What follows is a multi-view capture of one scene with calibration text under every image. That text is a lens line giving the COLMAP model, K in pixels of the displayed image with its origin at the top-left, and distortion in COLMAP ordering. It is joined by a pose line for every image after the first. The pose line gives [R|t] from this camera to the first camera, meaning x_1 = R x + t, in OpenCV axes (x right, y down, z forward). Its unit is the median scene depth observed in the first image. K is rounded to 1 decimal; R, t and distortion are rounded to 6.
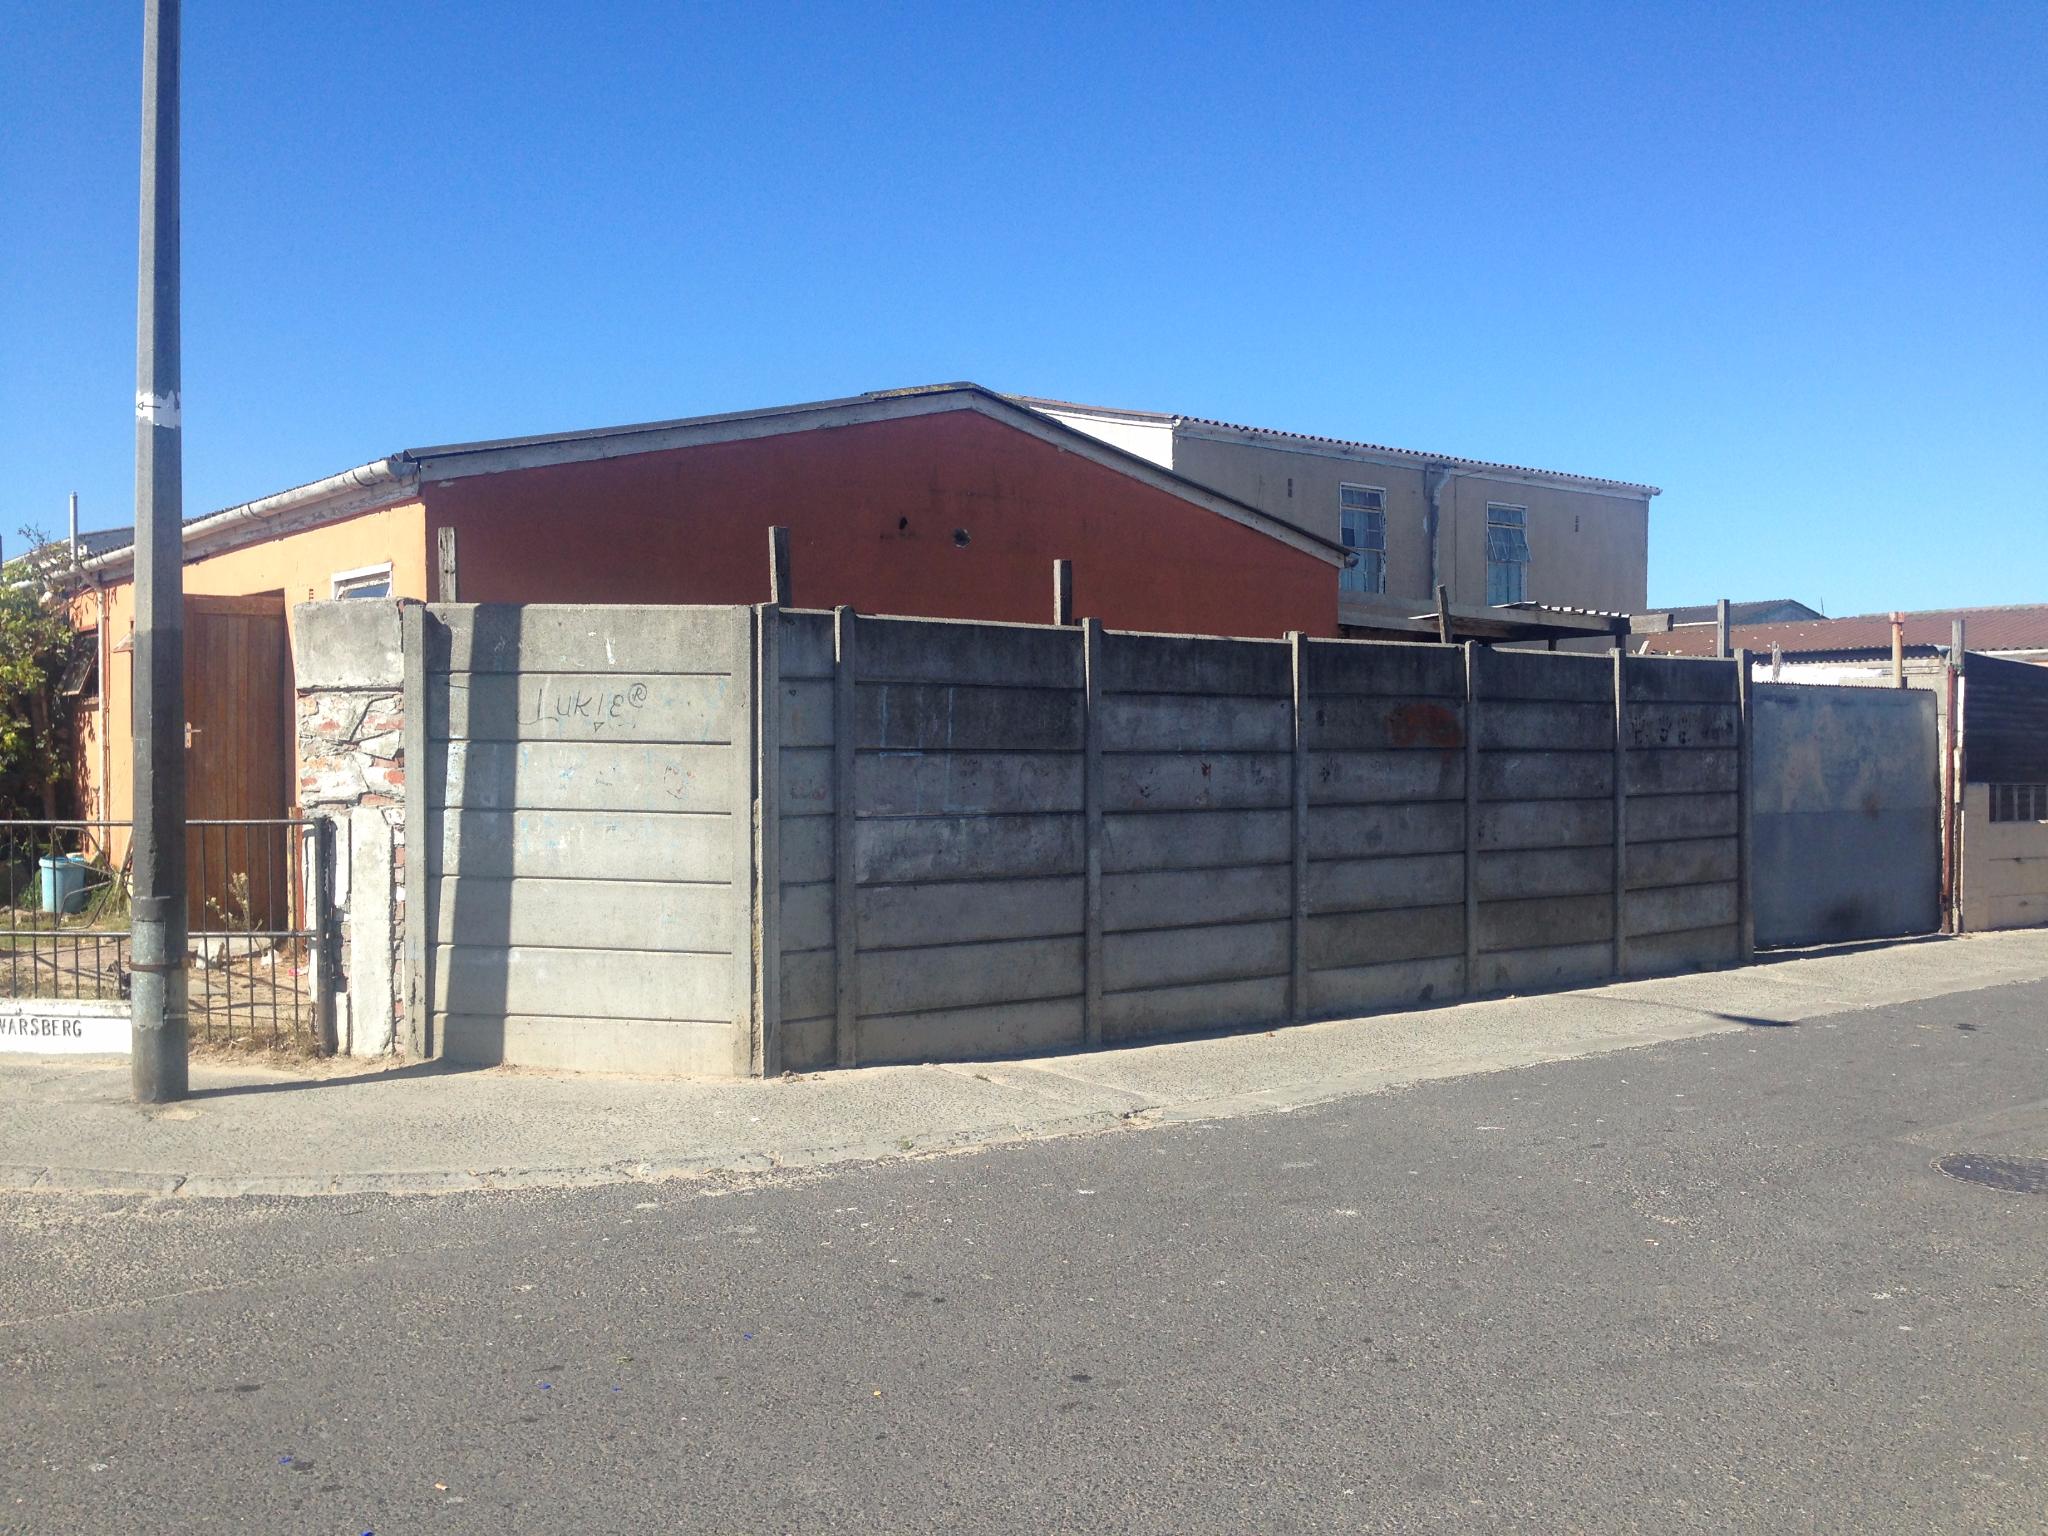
lens RADIAL K [[1884.9, 0, 993.1], [0, 1884.9, 761.8], [0, 0, 1]] dist [0.059089, -0.021232]
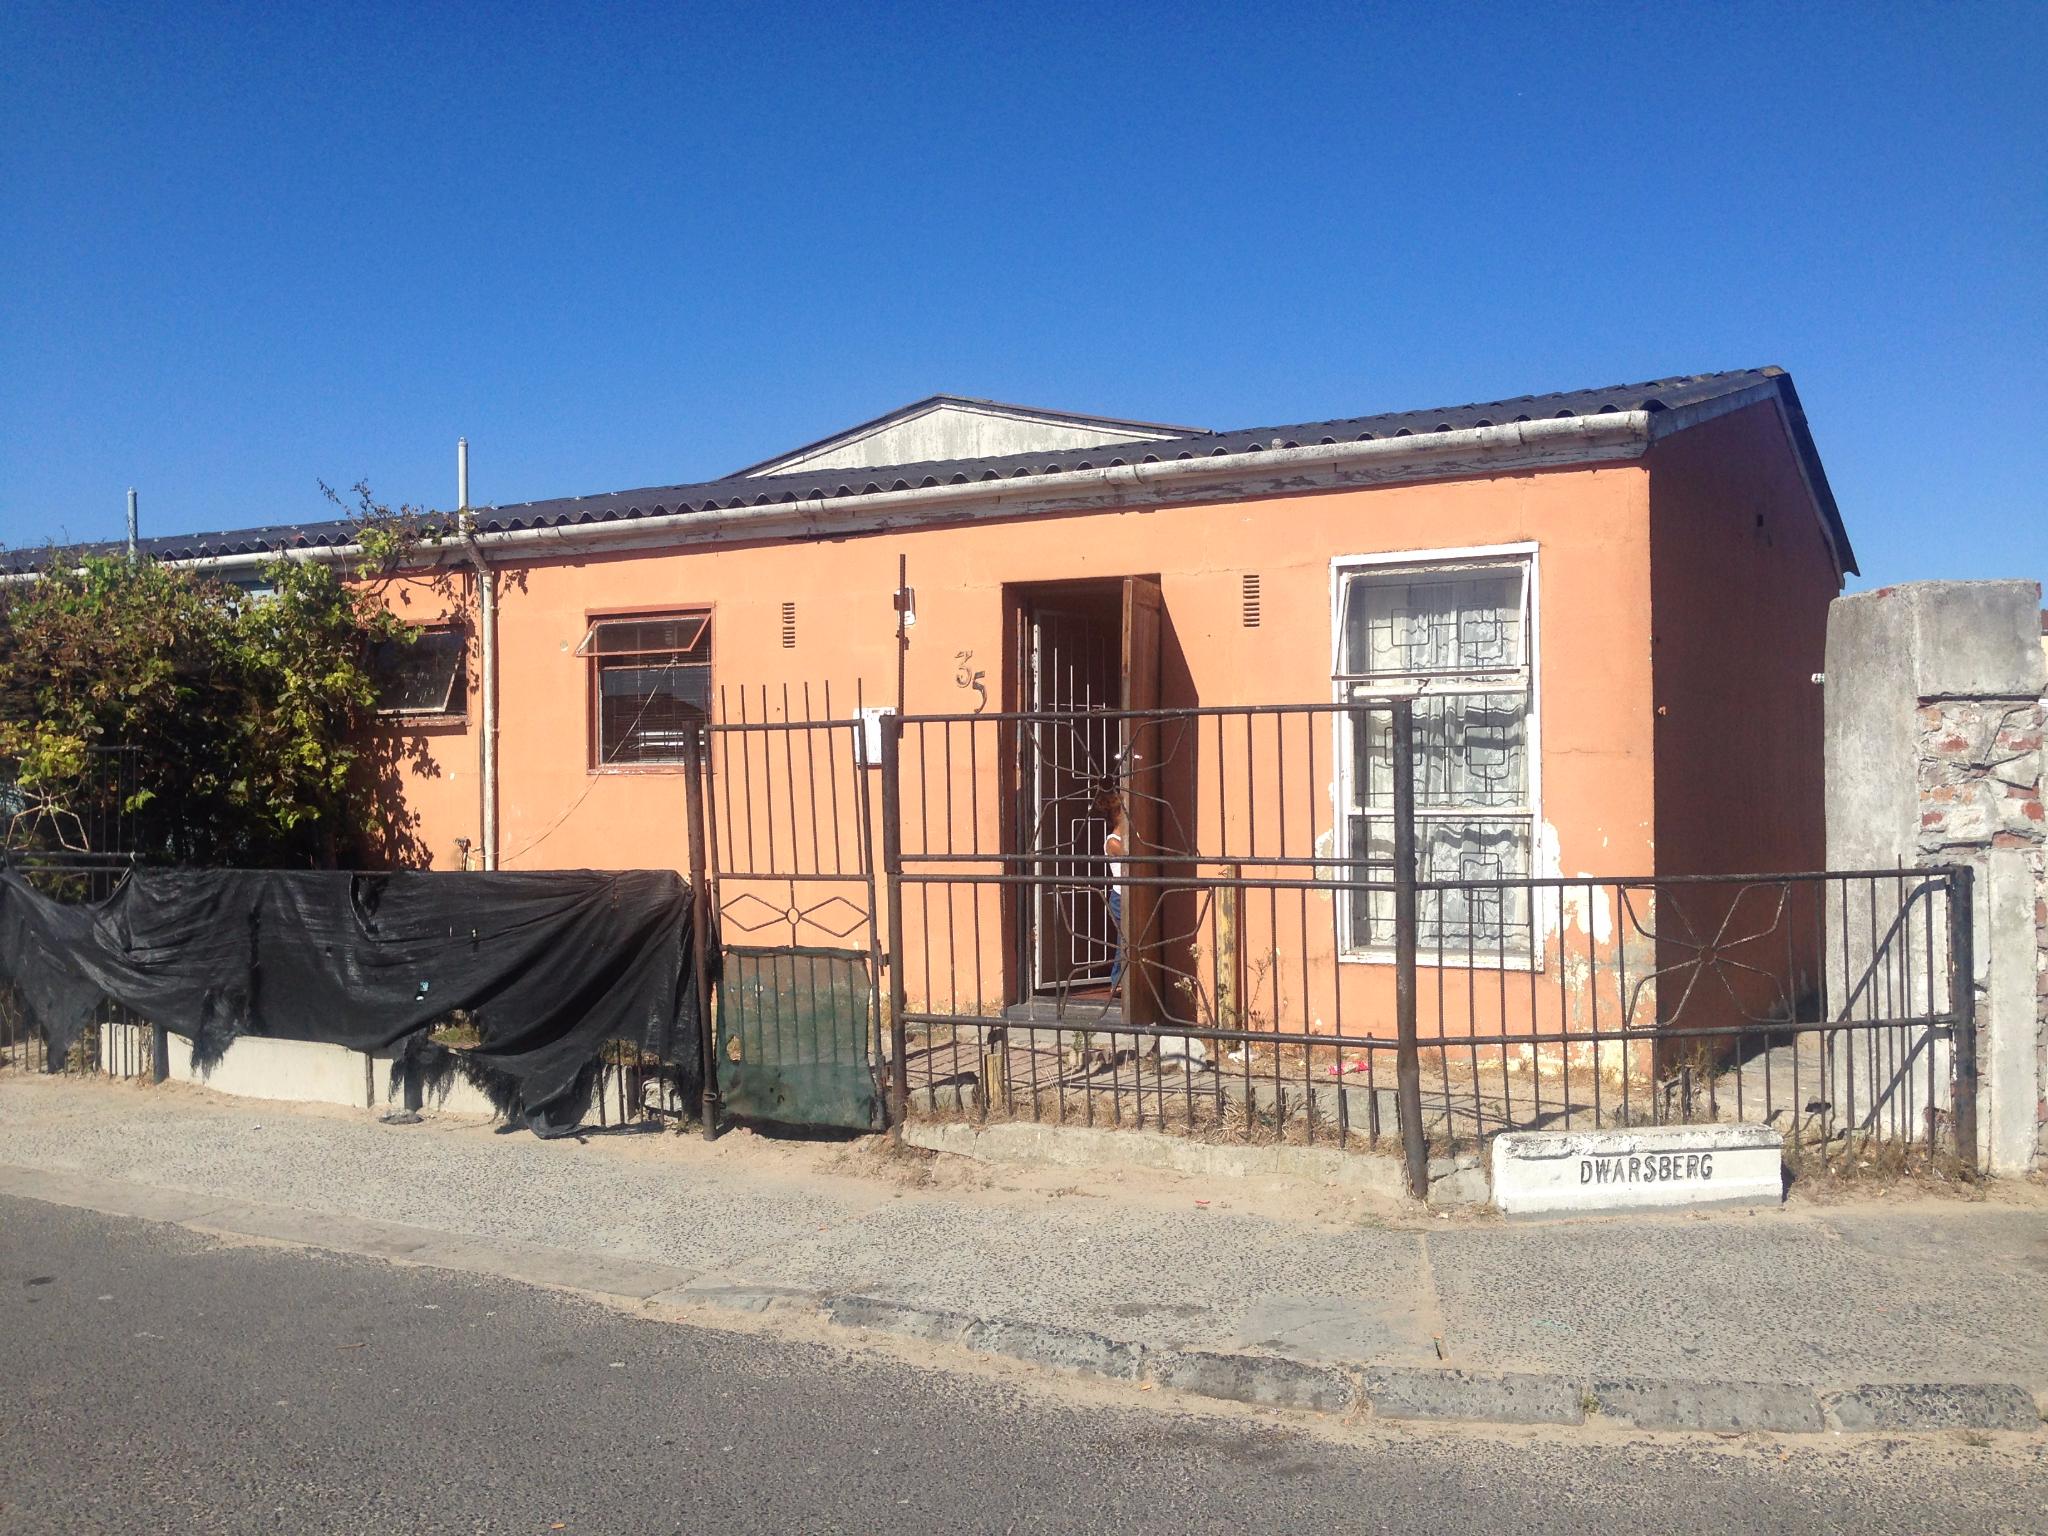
lens RADIAL K [[1884.9, 0, 993.1], [0, 1884.9, 761.8], [0, 0, 1]] dist [0.059089, -0.021232]
pose [[0.925757, -0.004999, 0.378087, -1.000865], [0.011669, 0.999814, -0.015353, -0.004931], [-0.377940, 0.018625, 0.925643, 0.434771]]
